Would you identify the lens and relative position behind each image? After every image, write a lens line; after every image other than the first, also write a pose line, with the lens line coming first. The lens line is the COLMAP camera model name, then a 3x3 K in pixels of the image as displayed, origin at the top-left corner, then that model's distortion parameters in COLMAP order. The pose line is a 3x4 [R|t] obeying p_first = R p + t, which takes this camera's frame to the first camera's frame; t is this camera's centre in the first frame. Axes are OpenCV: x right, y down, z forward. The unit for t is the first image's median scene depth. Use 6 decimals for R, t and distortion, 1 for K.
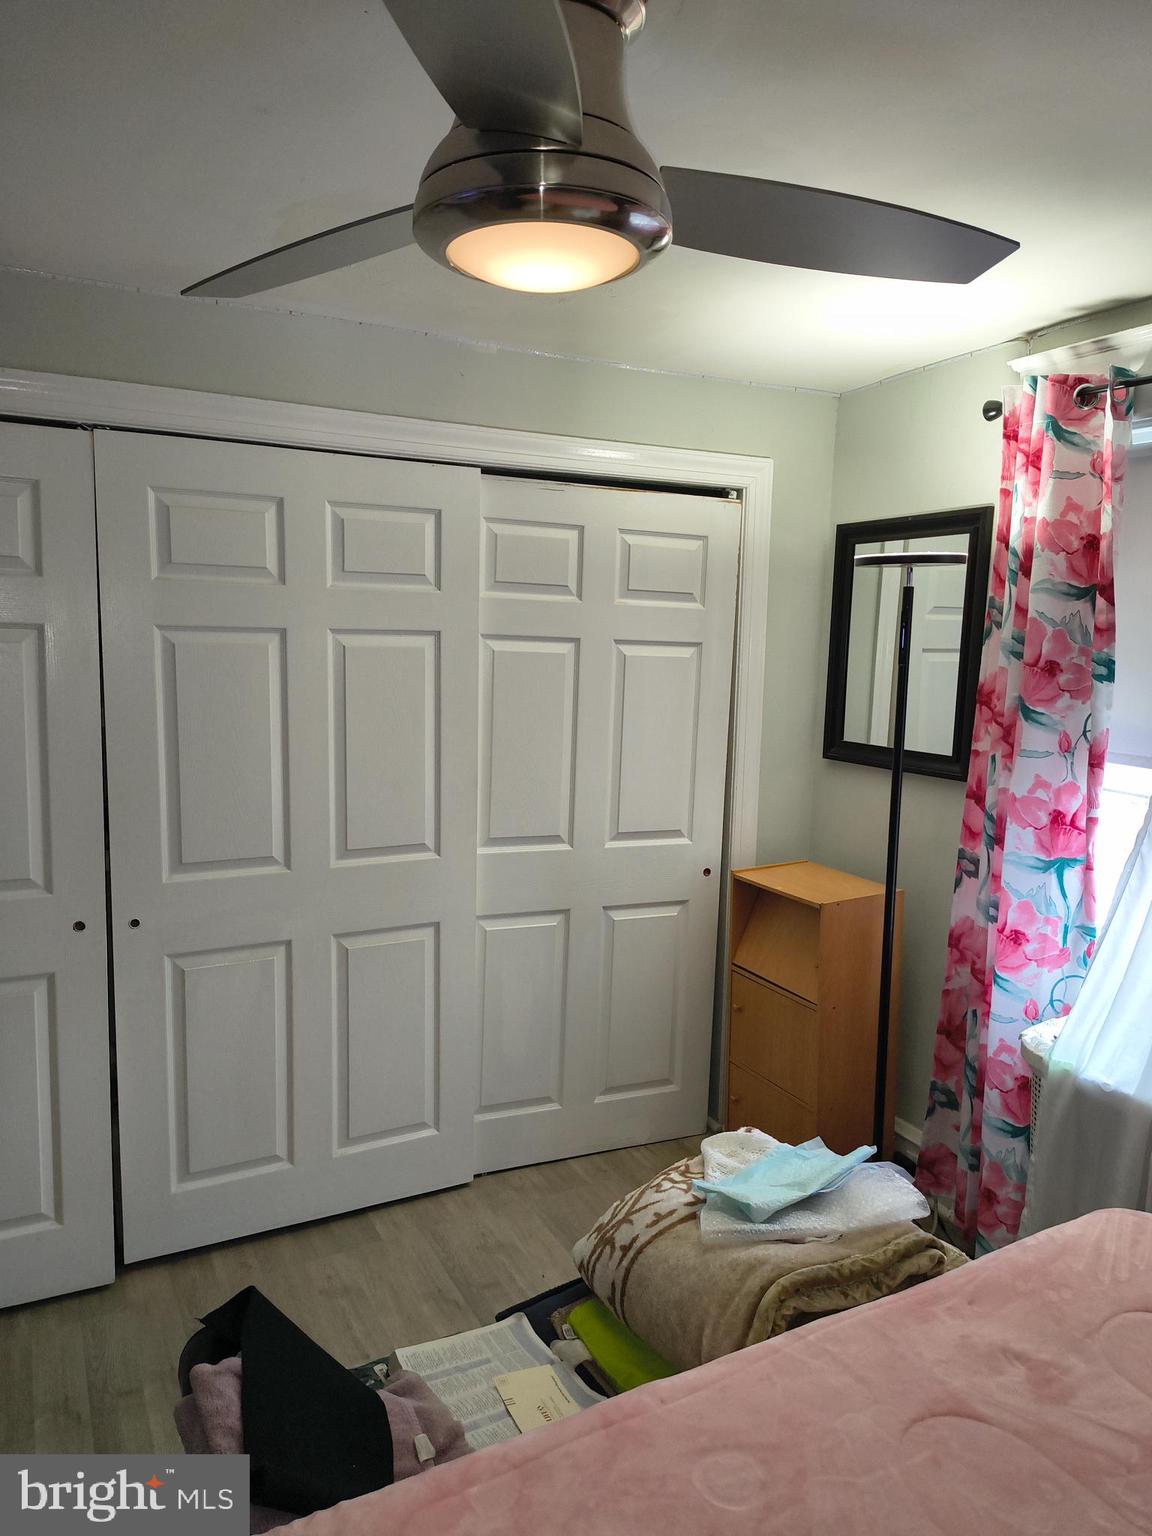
lens RADIAL K [[1065.0, 0, 576.0], [0, 1065.0, 768.0], [0, 0, 1]] dist [0.003946, 0.001222]
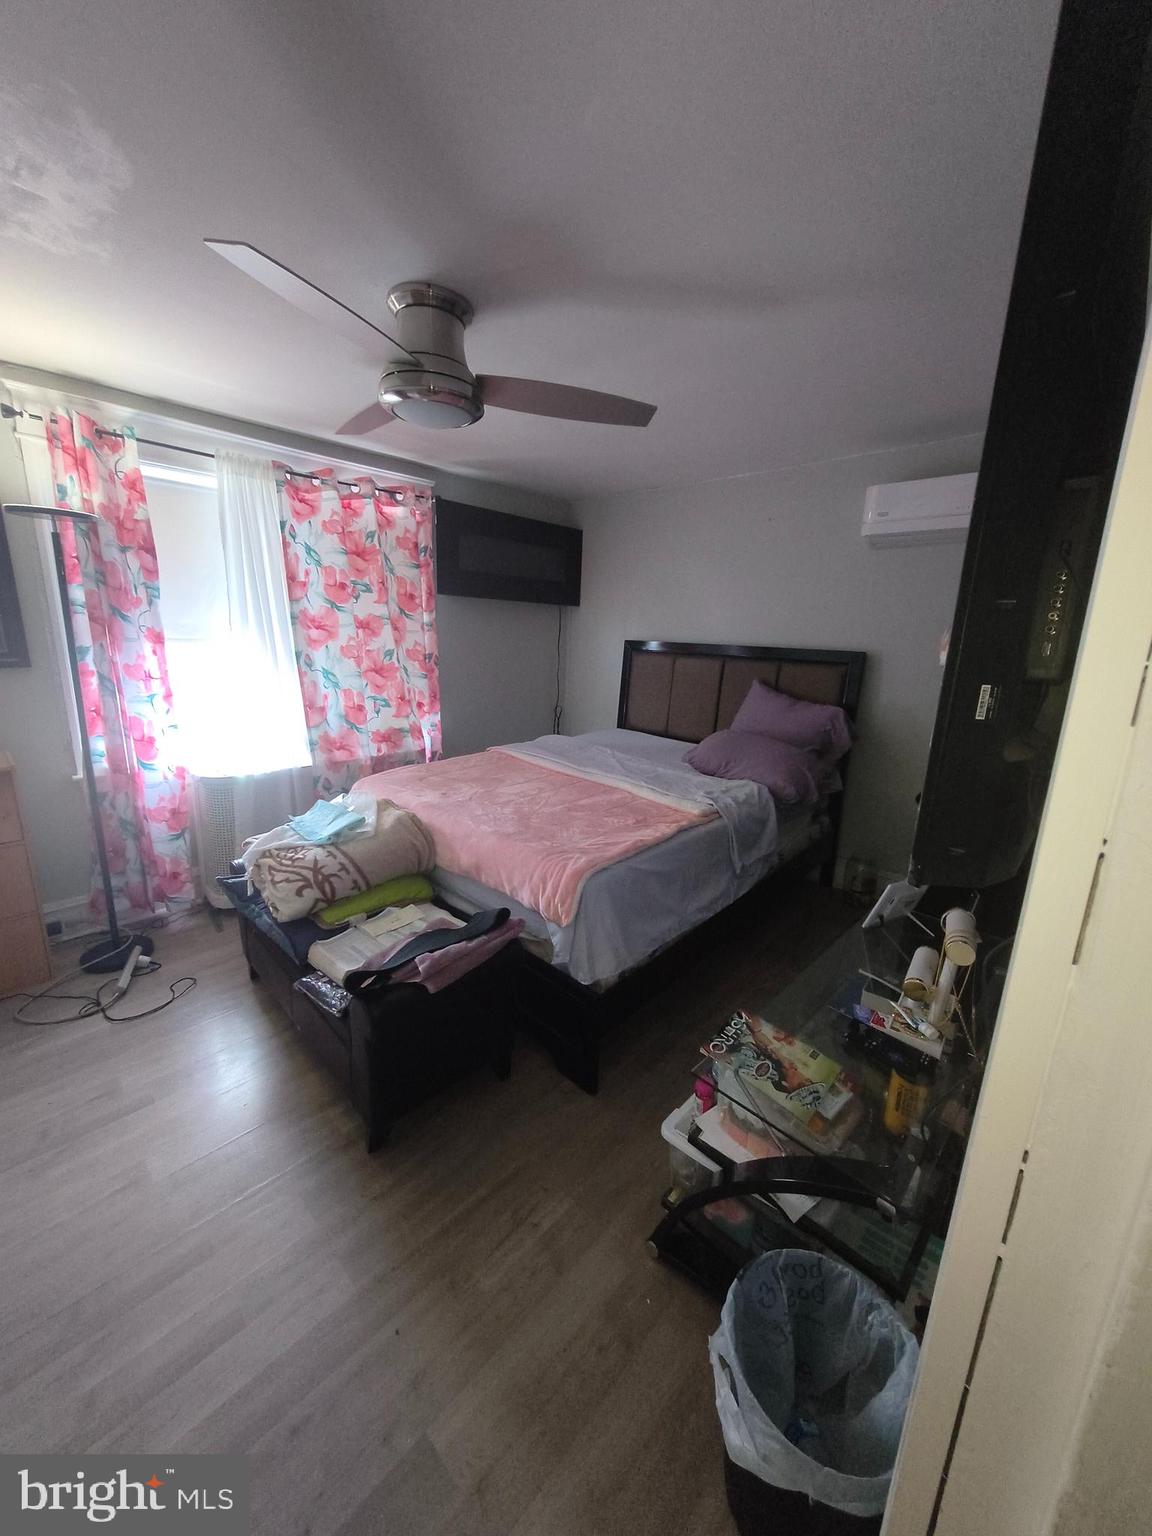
lens RADIAL K [[571.8, 0, 577.7], [0, 571.8, 761.4], [0, 0, 1]] dist [0.000758, -0.000119]
pose [[-0.323485, -0.244608, 0.914070, -0.782114], [0.082342, 0.955068, 0.284720, -0.029929], [-0.942644, 0.167369, -0.288808, 0.603327]]
